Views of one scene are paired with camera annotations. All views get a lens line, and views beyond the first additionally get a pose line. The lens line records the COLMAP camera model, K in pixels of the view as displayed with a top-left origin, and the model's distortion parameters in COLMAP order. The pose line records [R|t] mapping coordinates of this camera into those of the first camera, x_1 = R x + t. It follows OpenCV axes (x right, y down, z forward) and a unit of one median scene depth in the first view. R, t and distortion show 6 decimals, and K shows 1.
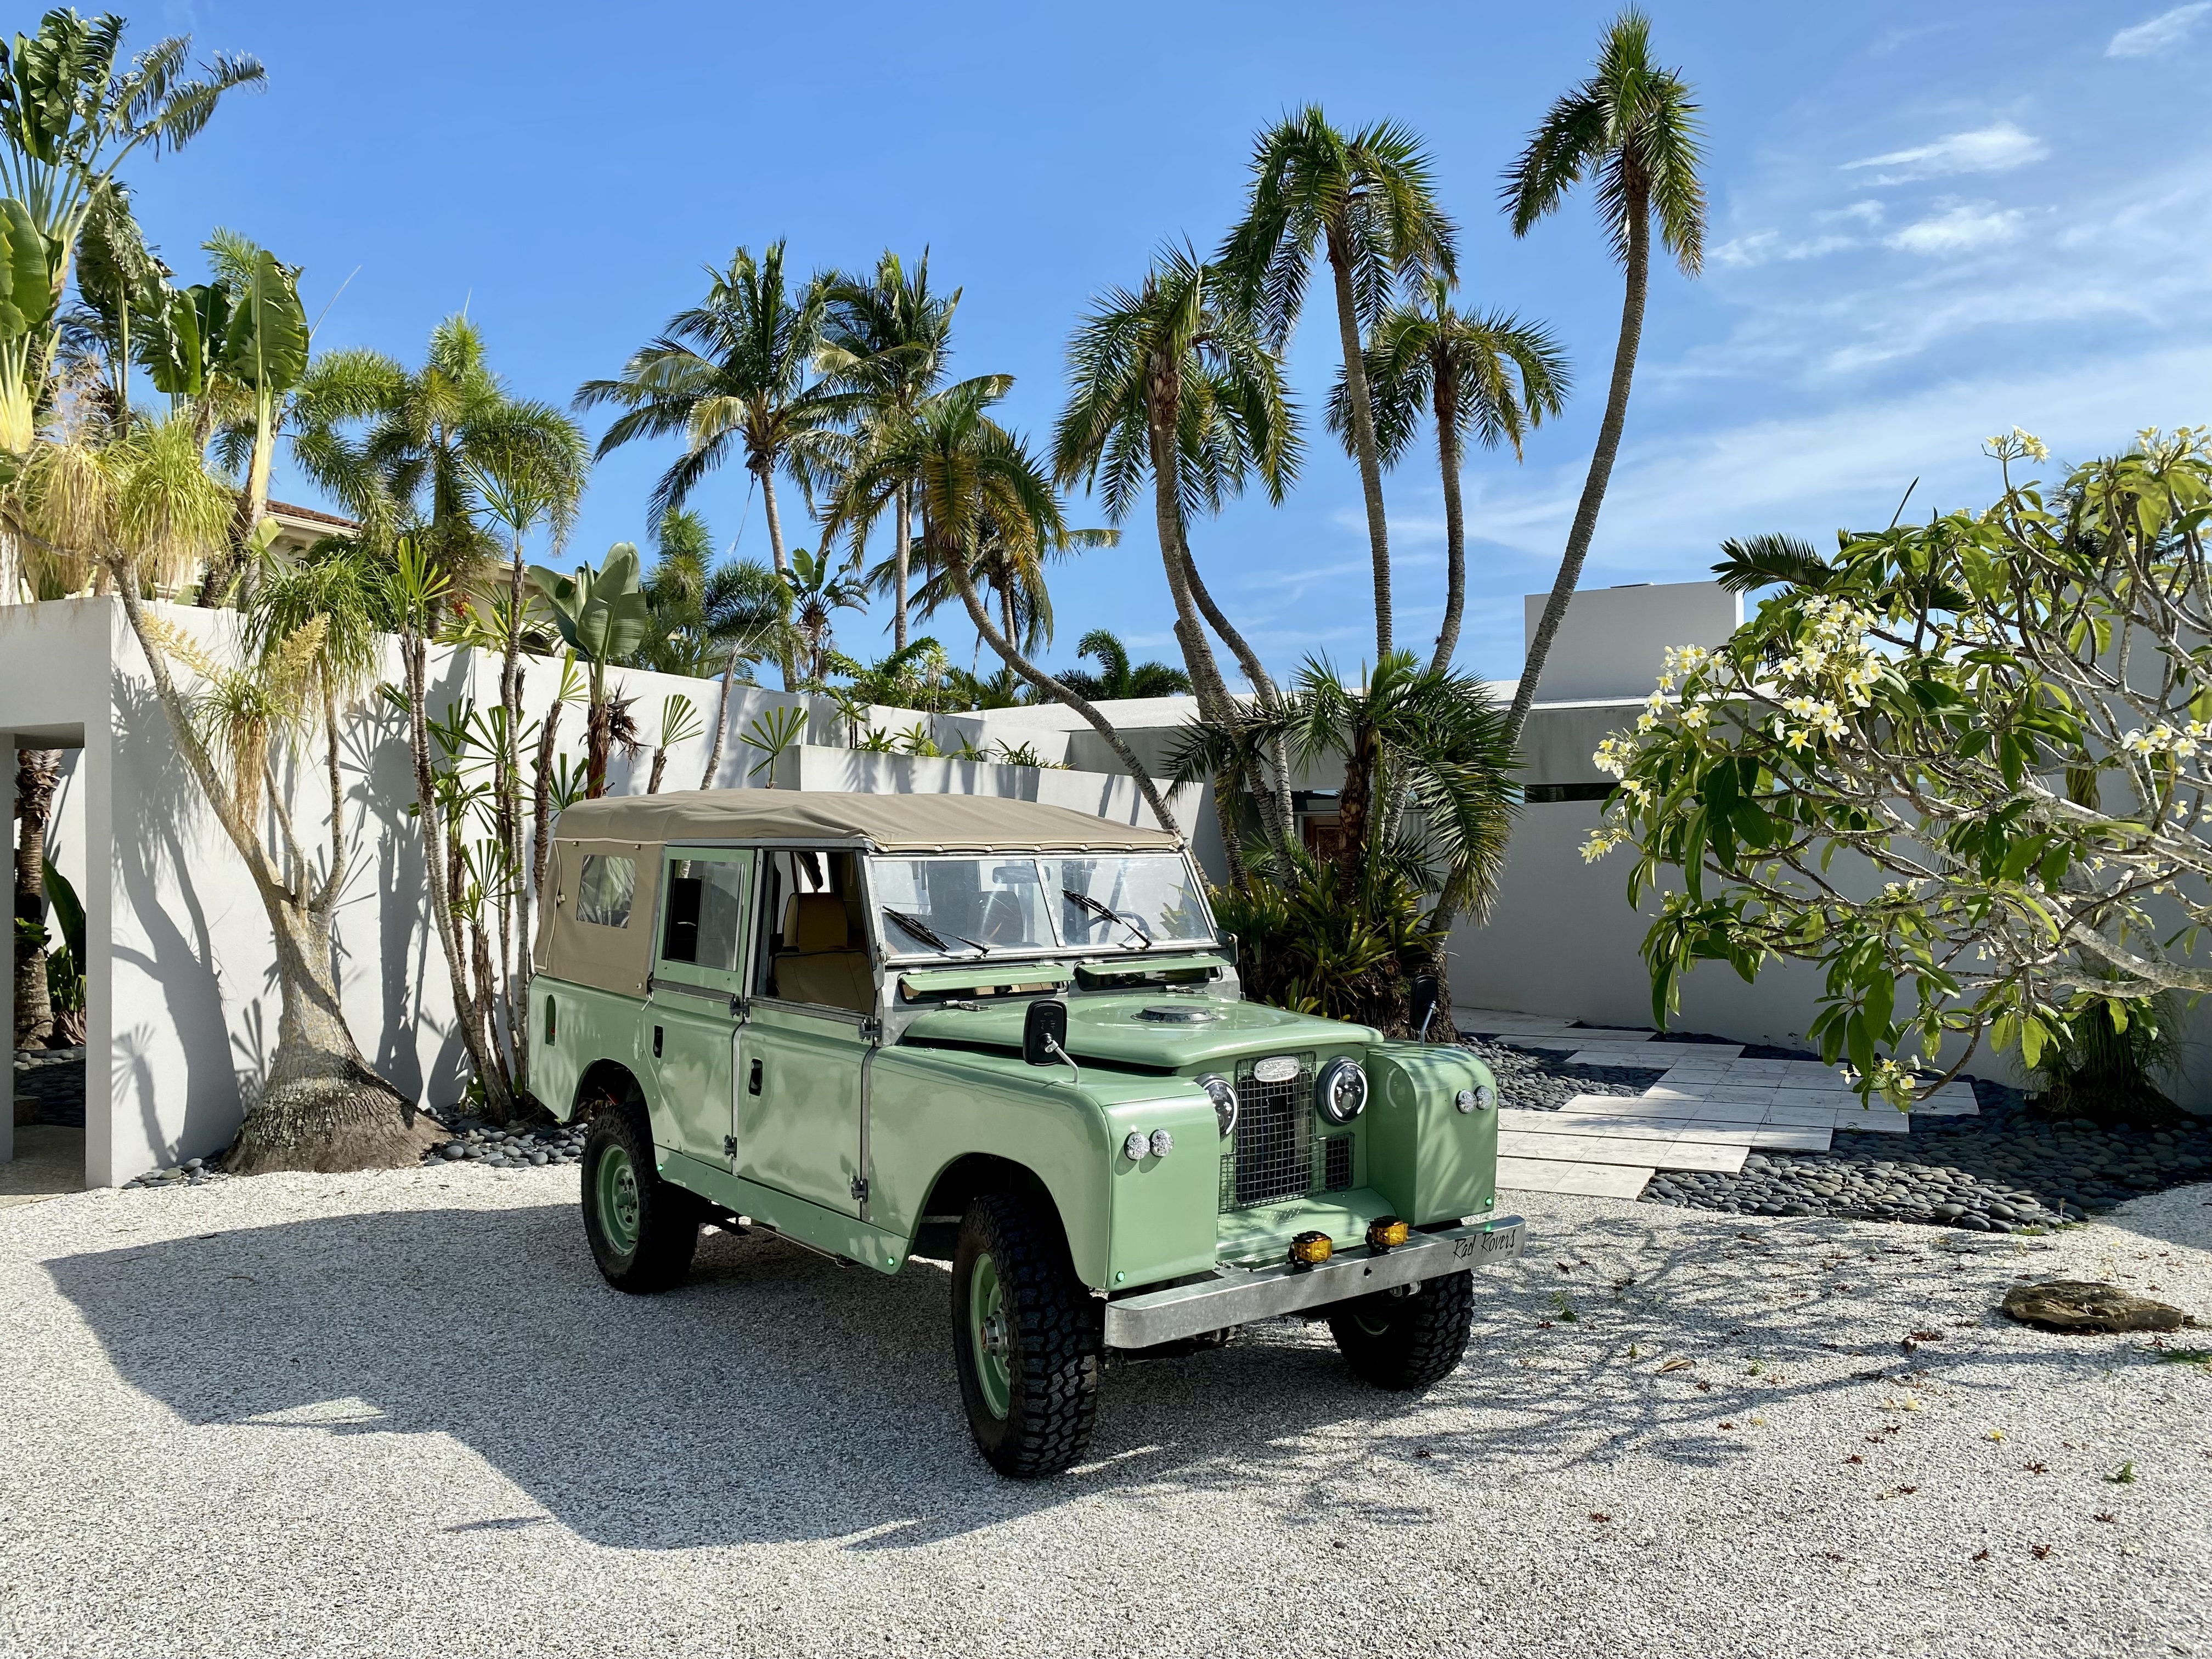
lens RADIAL K [[1691.9, 0, 1069.2], [0, 1691.9, 840.2], [0, 0, 1]] dist [0.022500, -0.021528]
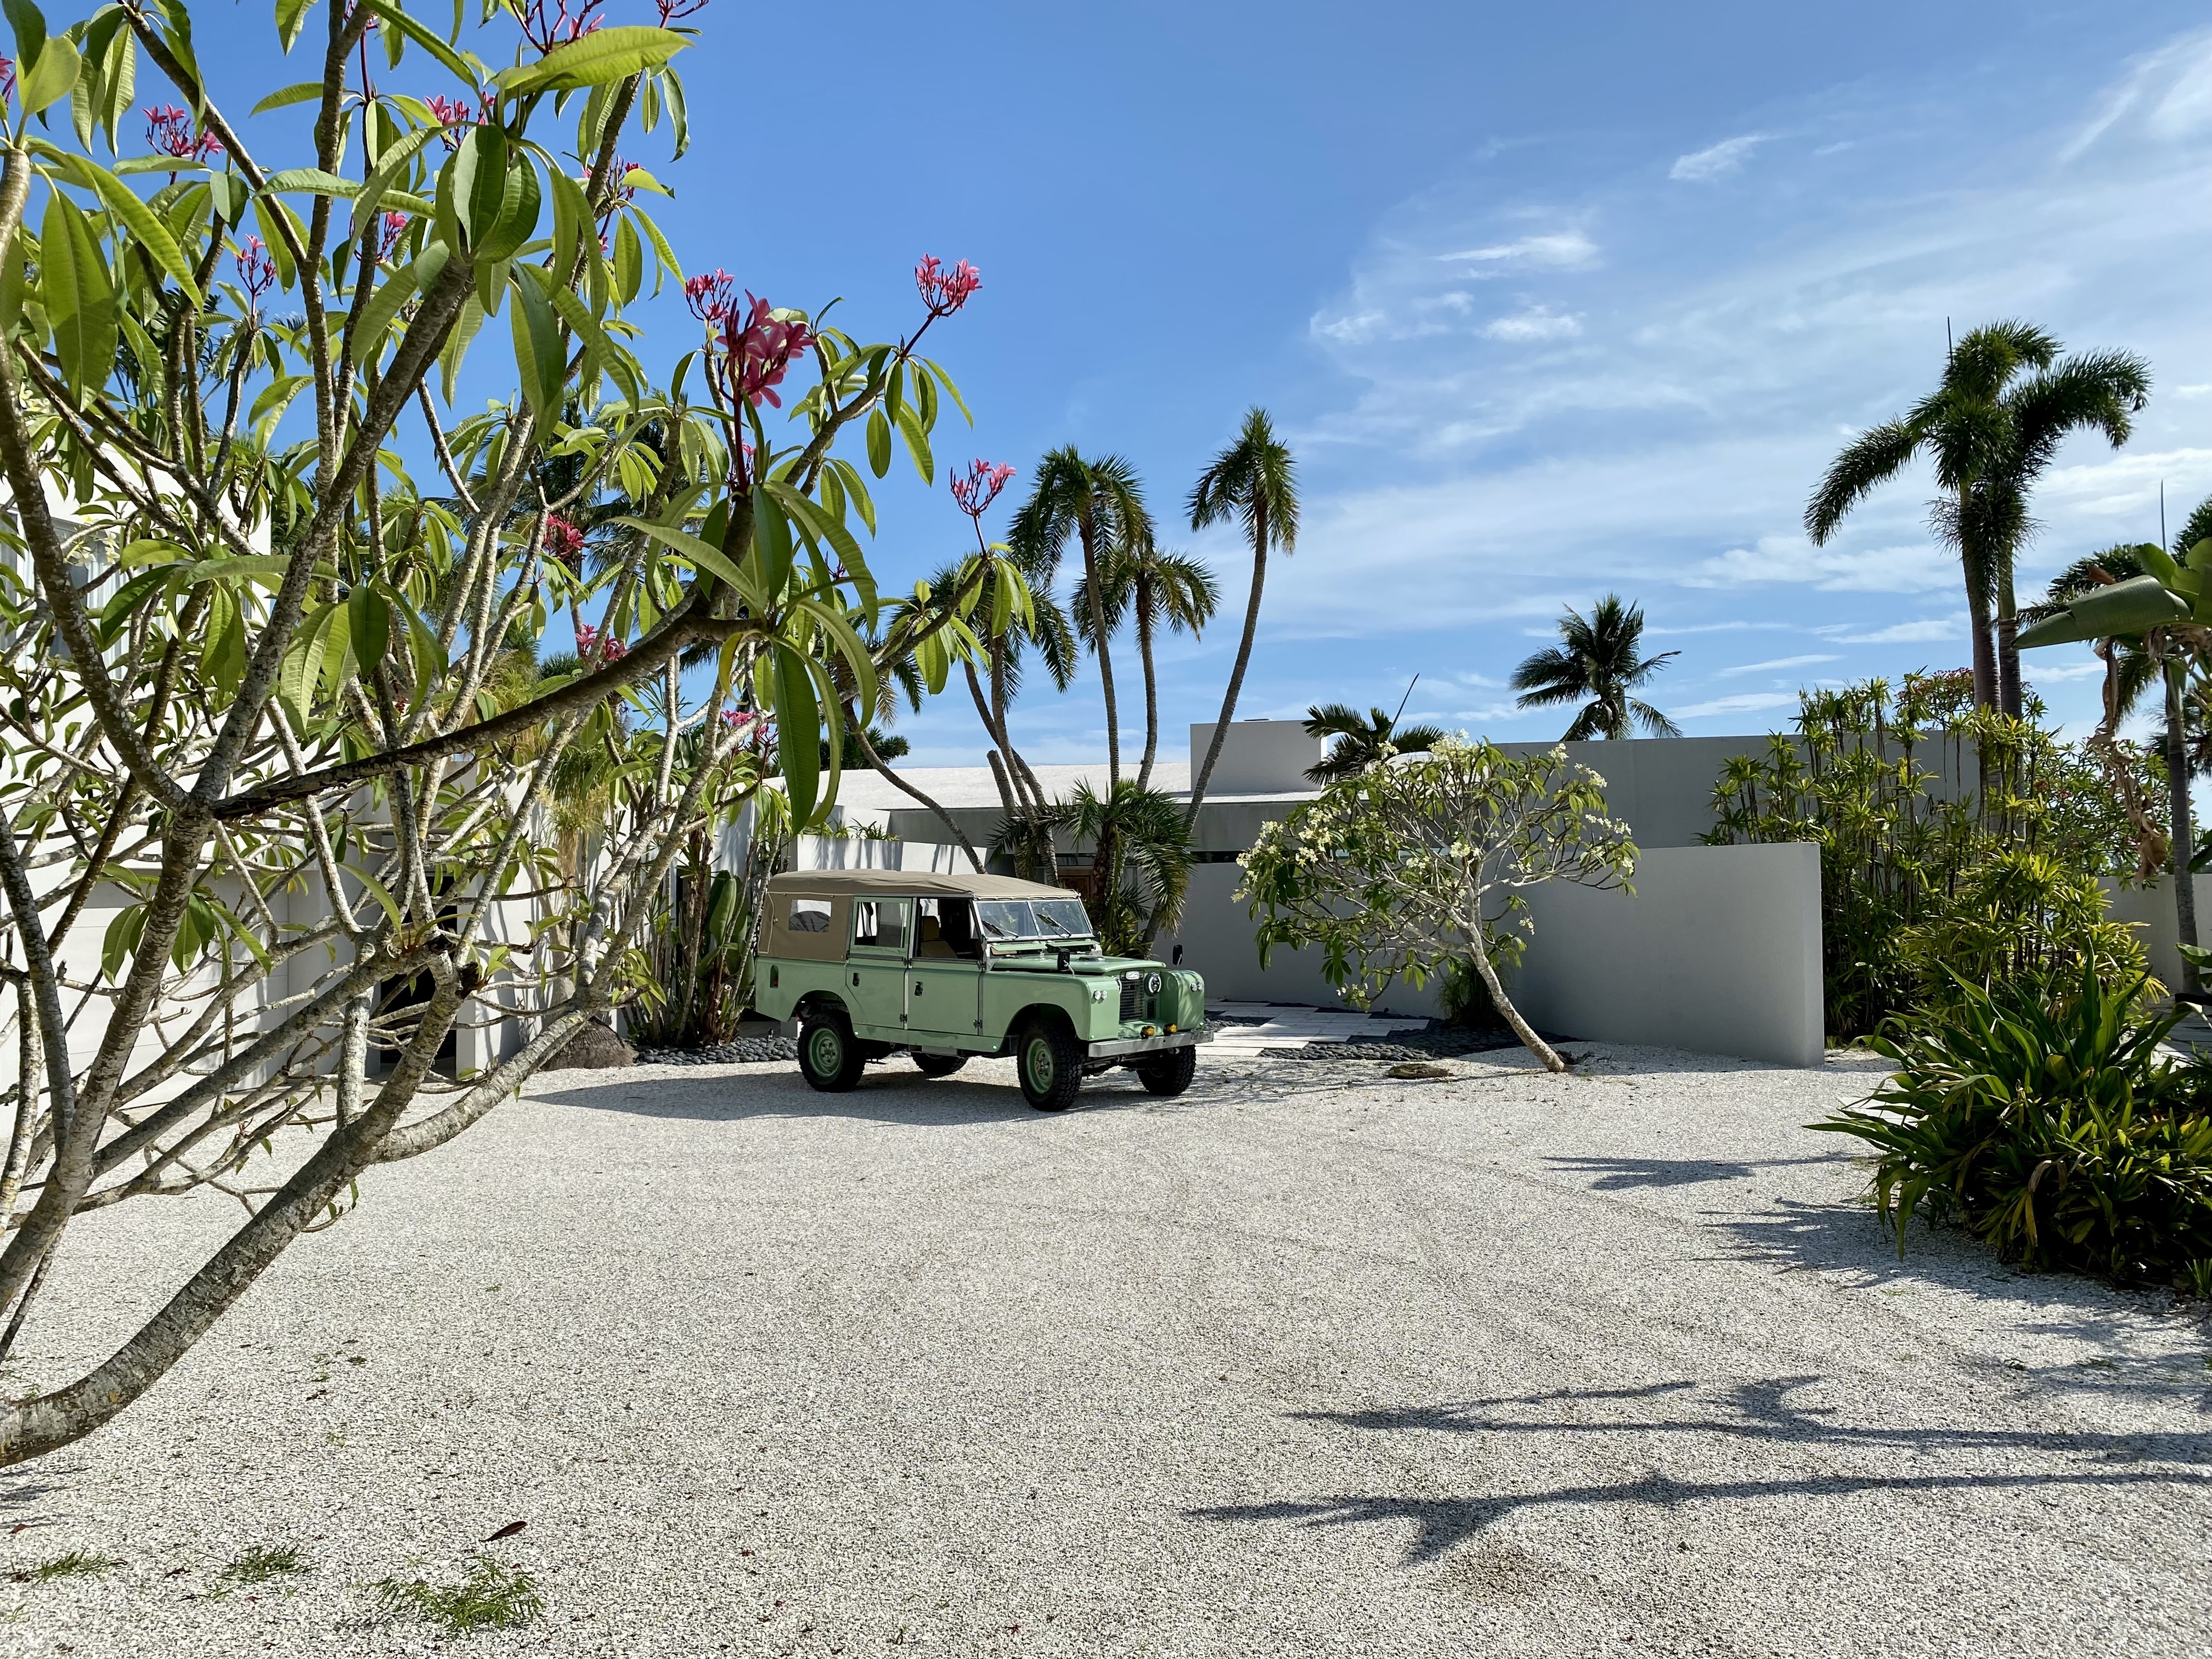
lens RADIAL K [[1691.9, 0, 1100.4], [0, 1691.9, 845.1], [0, 0, 1]] dist [0.022500, -0.021528]
pose [[0.975578, 0.005013, 0.219596, -0.325637], [-0.001029, 0.999833, -0.018250, -0.019622], [-0.219651, 0.017578, 0.975420, -1.040391]]
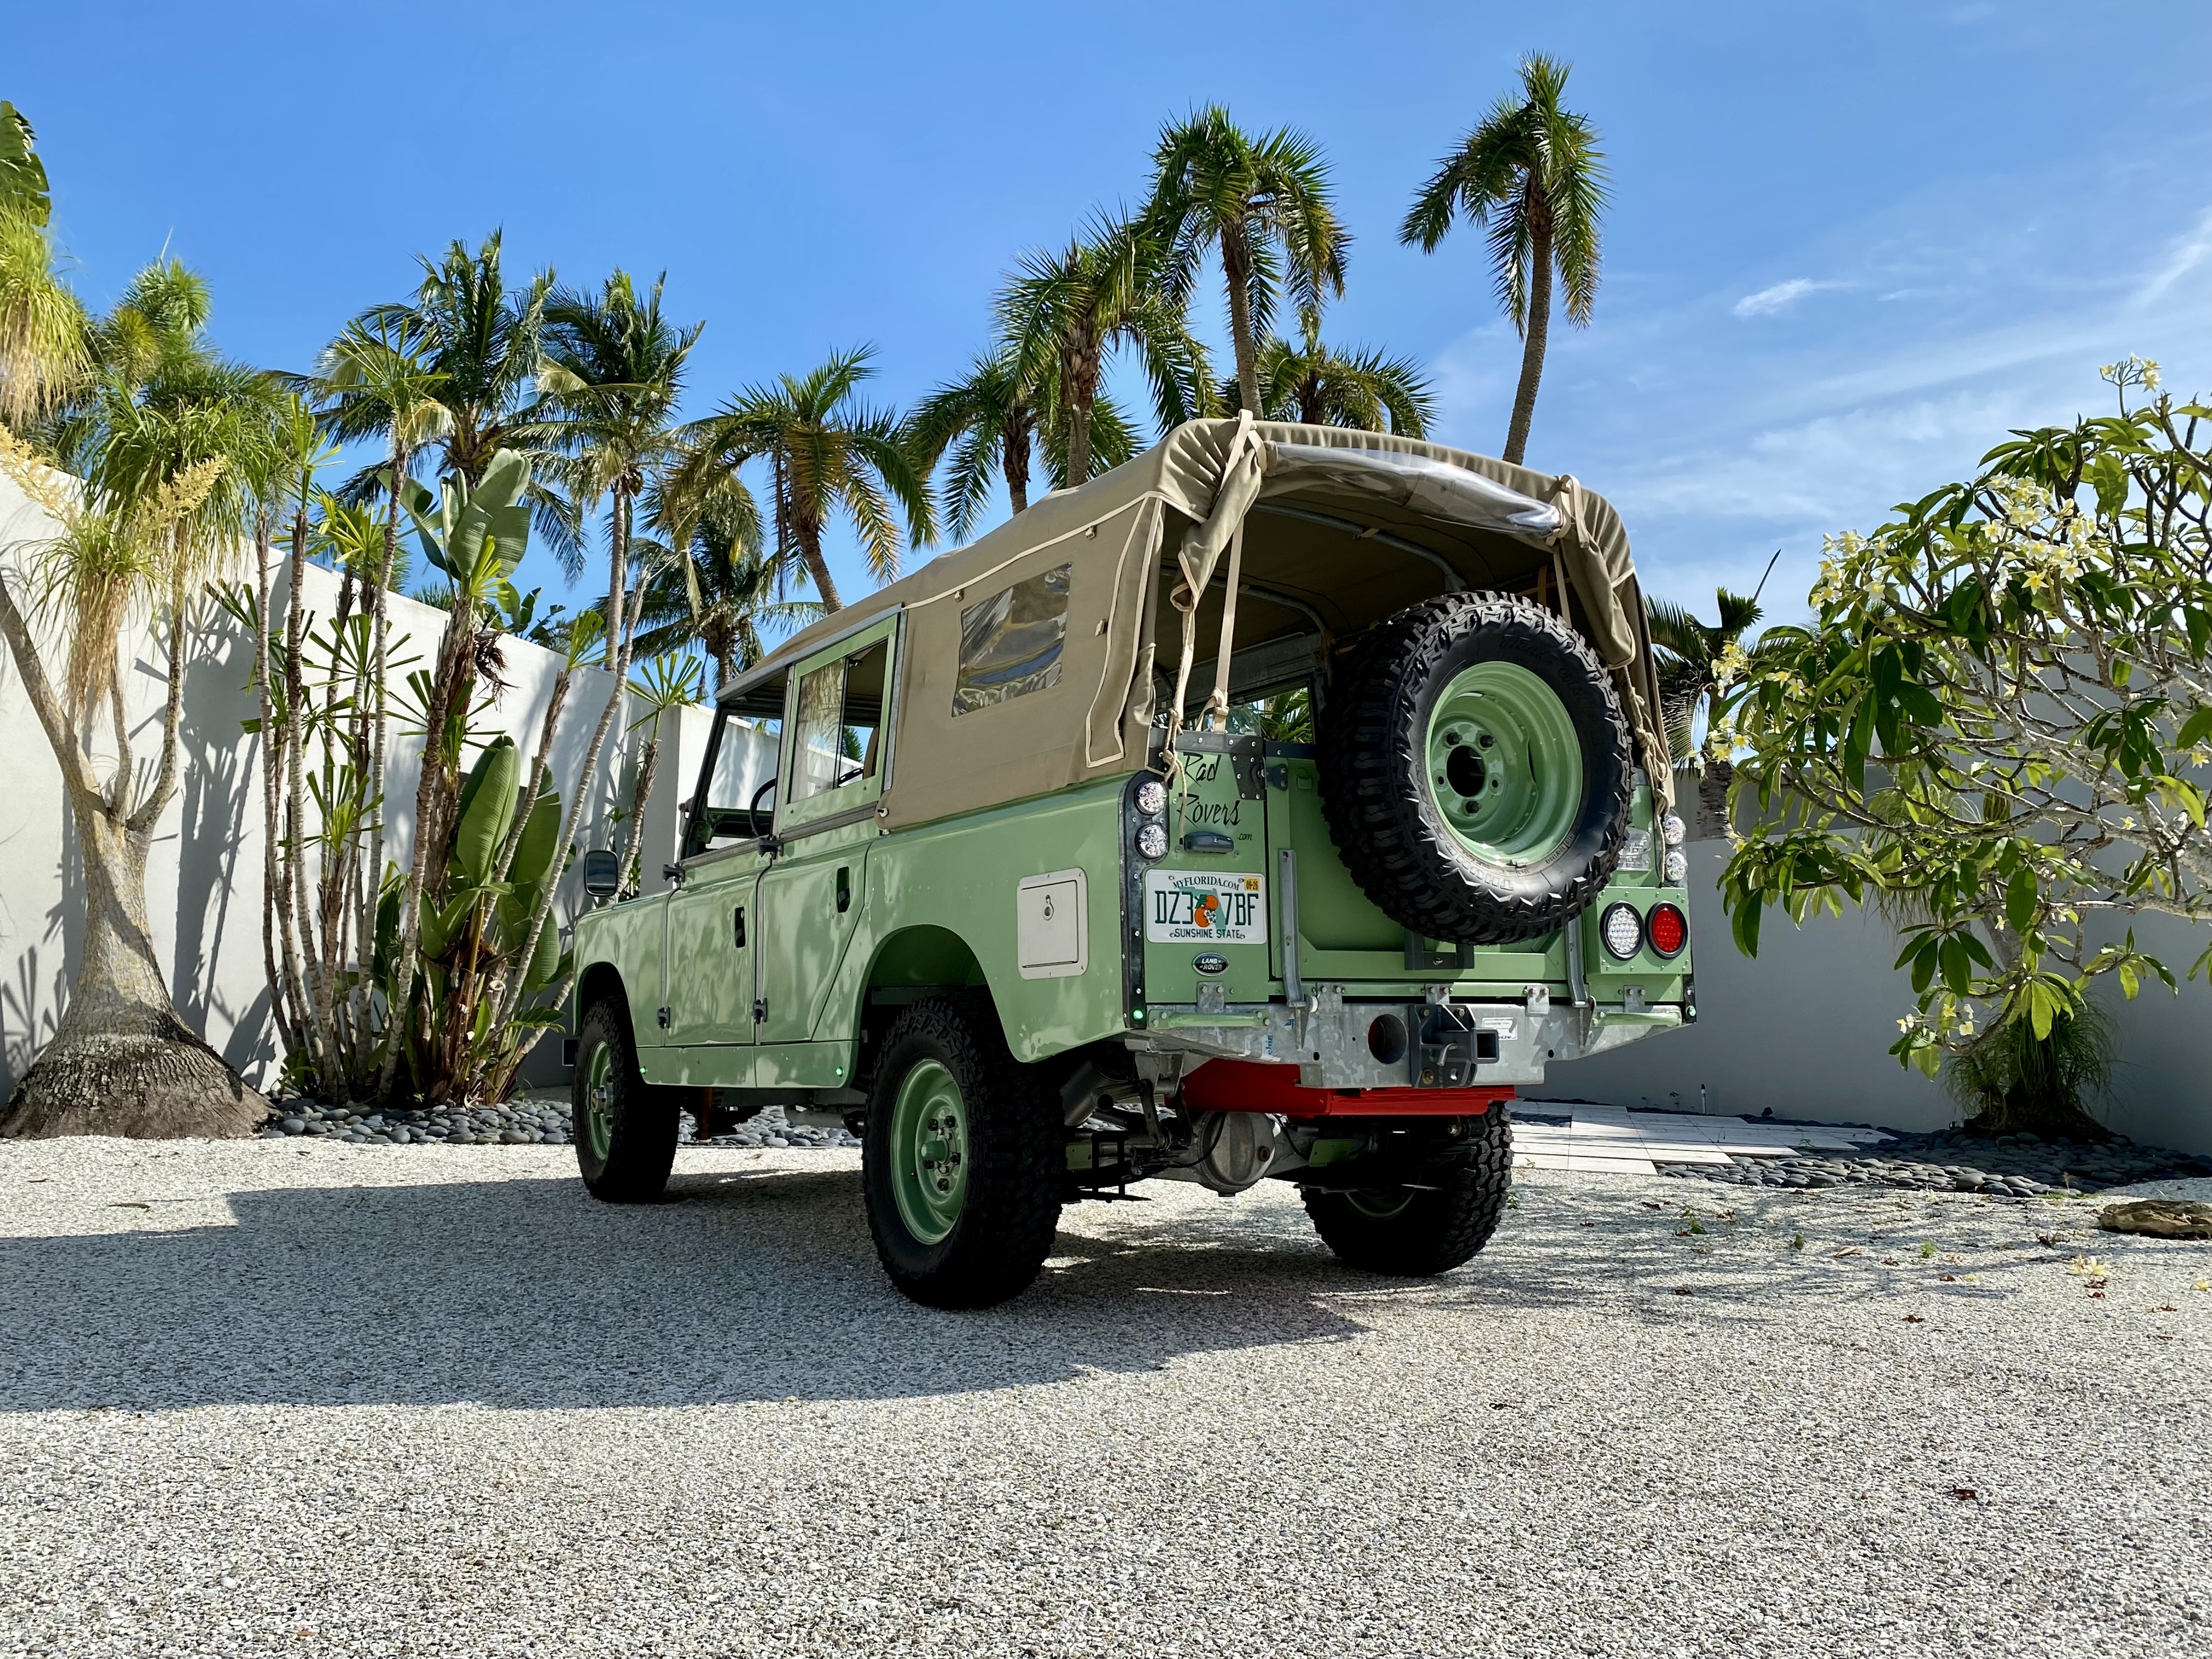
lens RADIAL K [[1870.2, 0, 1095.0], [0, 1870.2, 837.4], [0, 0, 1]] dist [0.052064, -0.074090]
pose [[0.979413, 0.055422, 0.194110, -0.185346], [-0.039814, 0.995720, -0.083408, 0.117408], [-0.197902, 0.073963, 0.977427, 0.011156]]
